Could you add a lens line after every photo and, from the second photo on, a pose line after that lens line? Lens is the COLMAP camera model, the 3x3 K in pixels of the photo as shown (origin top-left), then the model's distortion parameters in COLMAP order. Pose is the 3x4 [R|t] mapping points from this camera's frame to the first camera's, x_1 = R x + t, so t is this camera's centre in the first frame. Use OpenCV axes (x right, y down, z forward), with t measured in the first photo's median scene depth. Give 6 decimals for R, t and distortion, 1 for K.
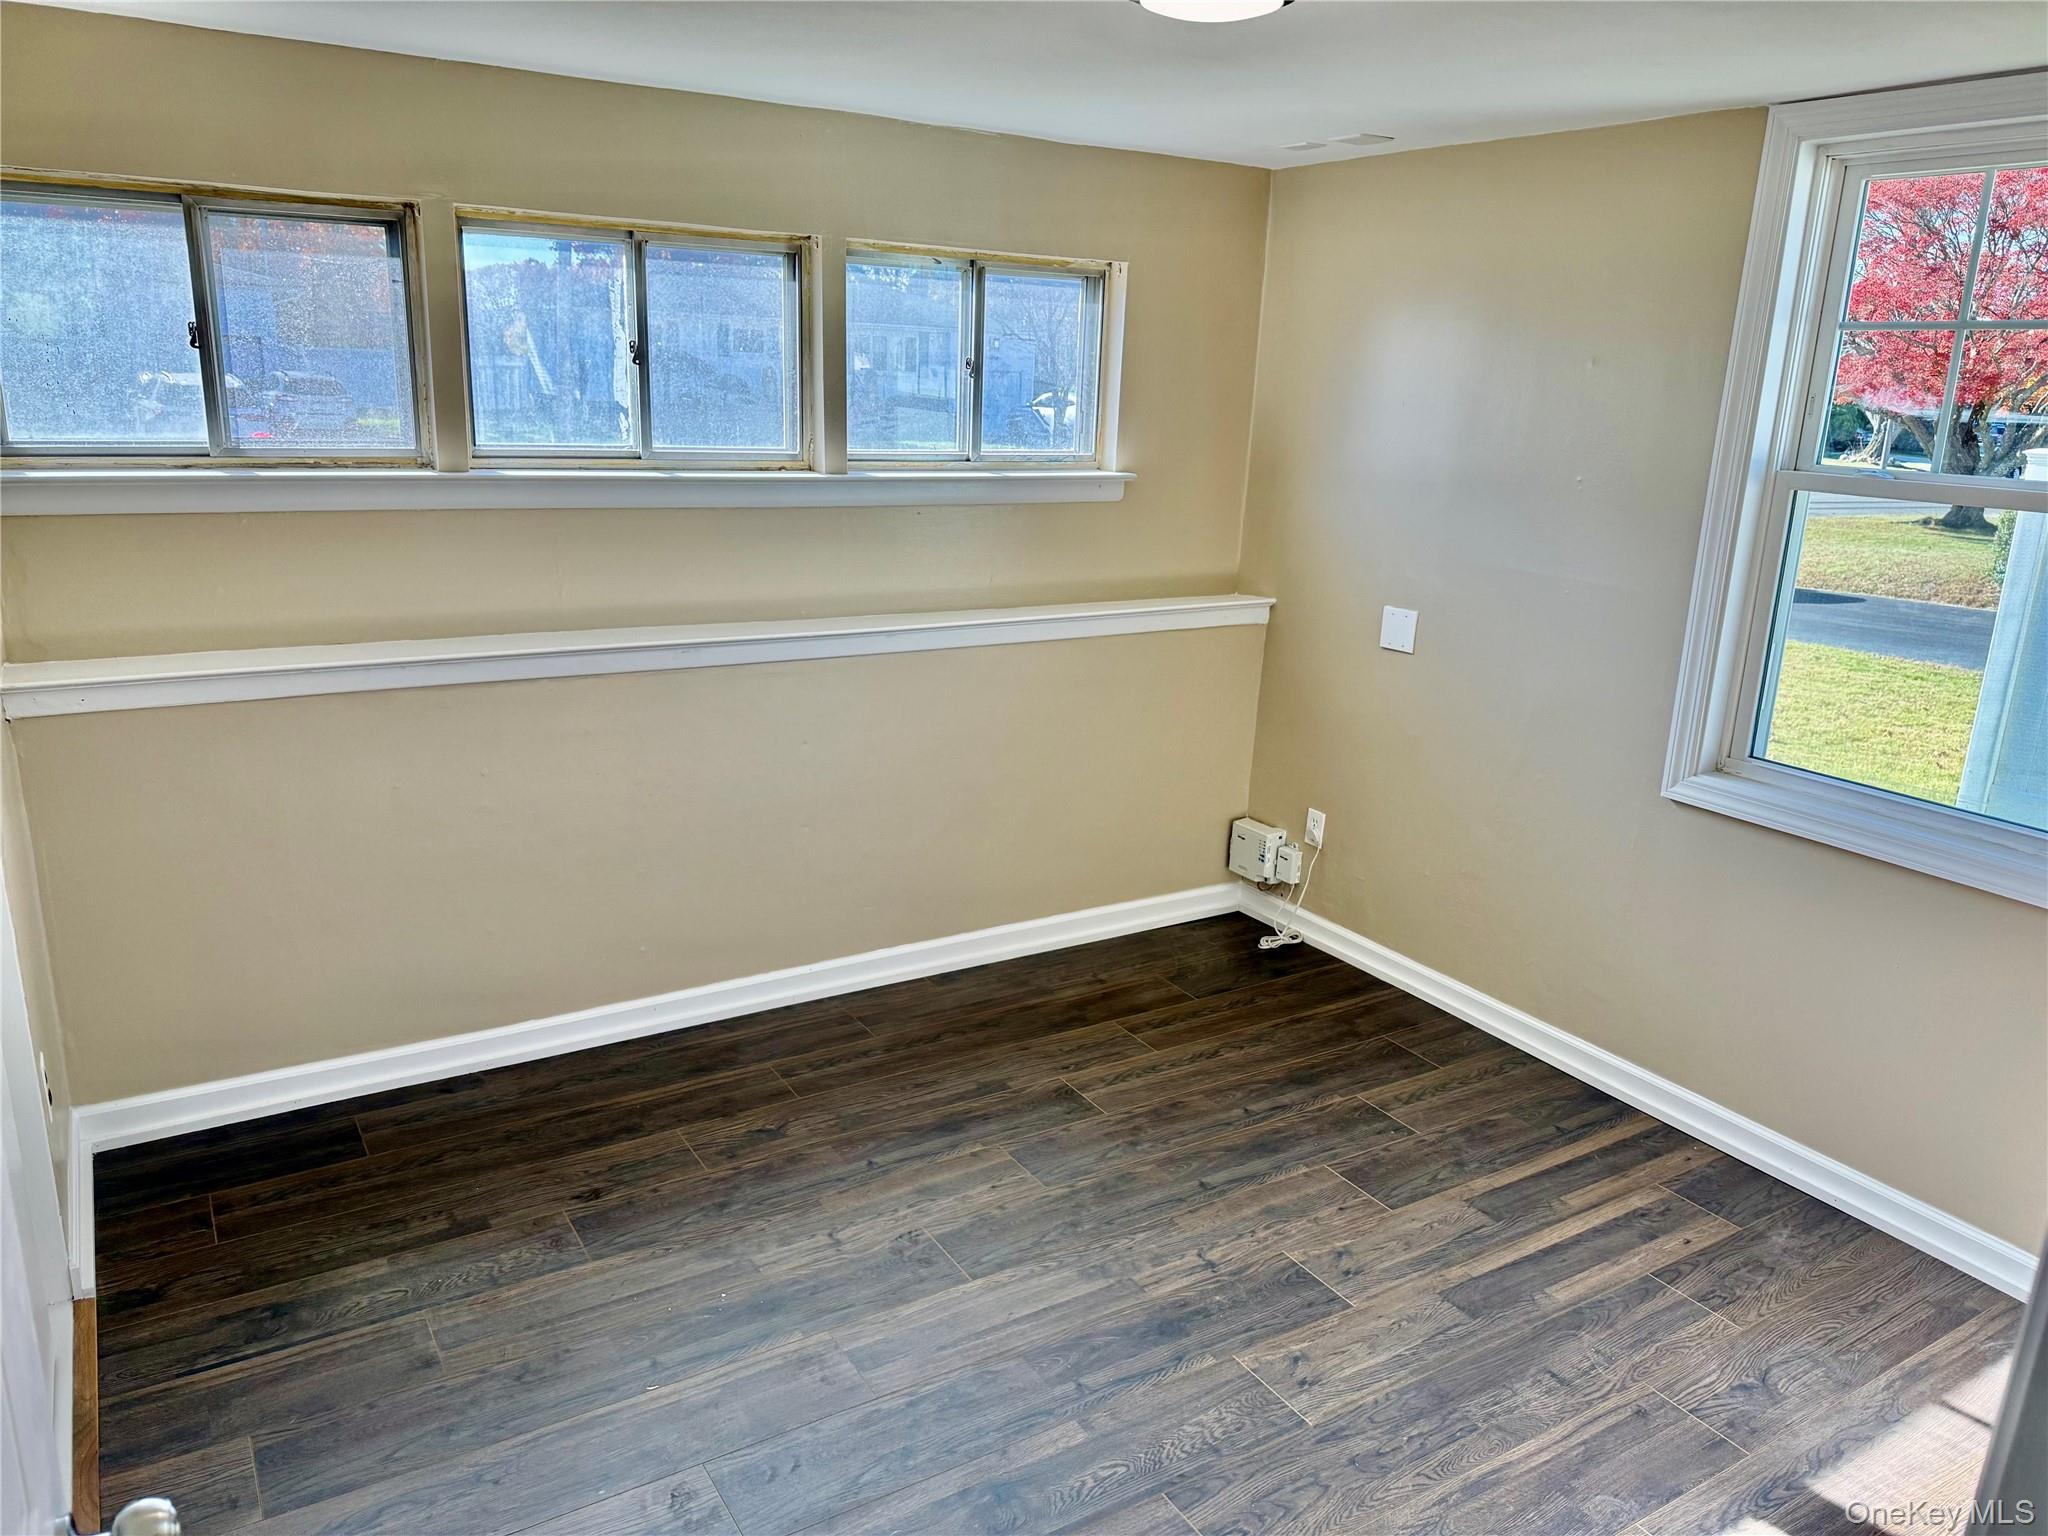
lens RADIAL K [[1434.5, 0, 1017.9], [0, 1434.5, 765.7], [0, 0, 1]] dist [0.039877, 0.000996]
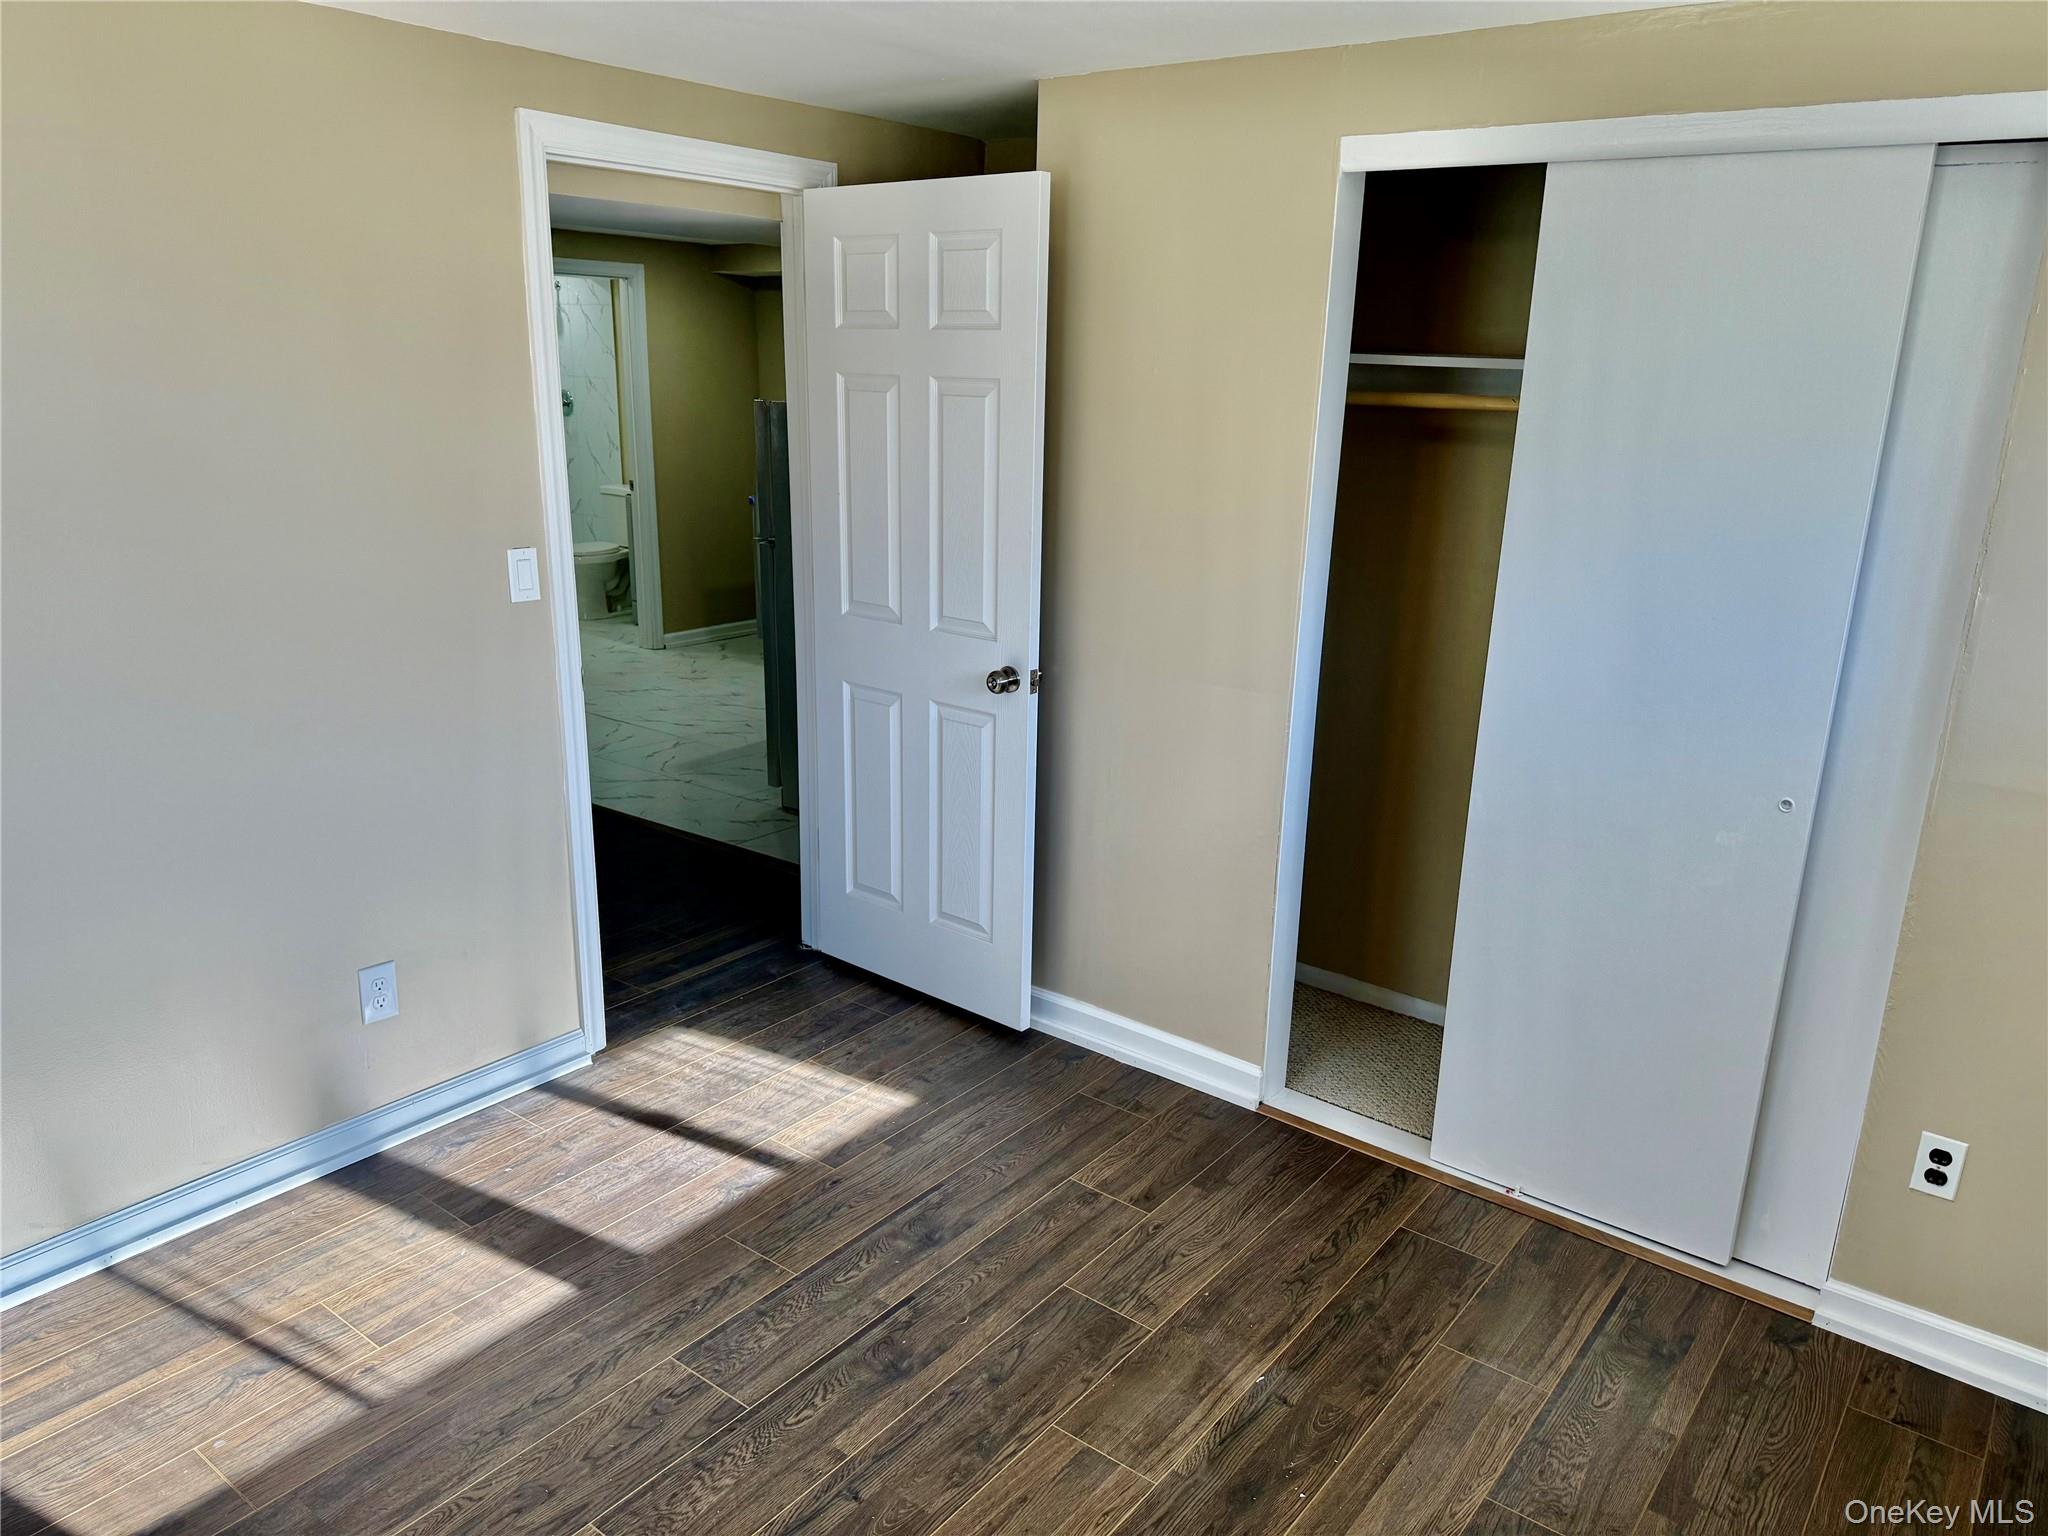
lens RADIAL K [[1434.5, 0, 1019.8], [0, 1434.5, 768.6], [0, 0, 1]] dist [0.039877, 0.000996]
pose [[-0.932625, 0.044553, -0.358086, 0.259714], [-0.151407, 0.852453, 0.500400, -0.435307], [0.327546, 0.520902, -0.788273, 1.573511]]
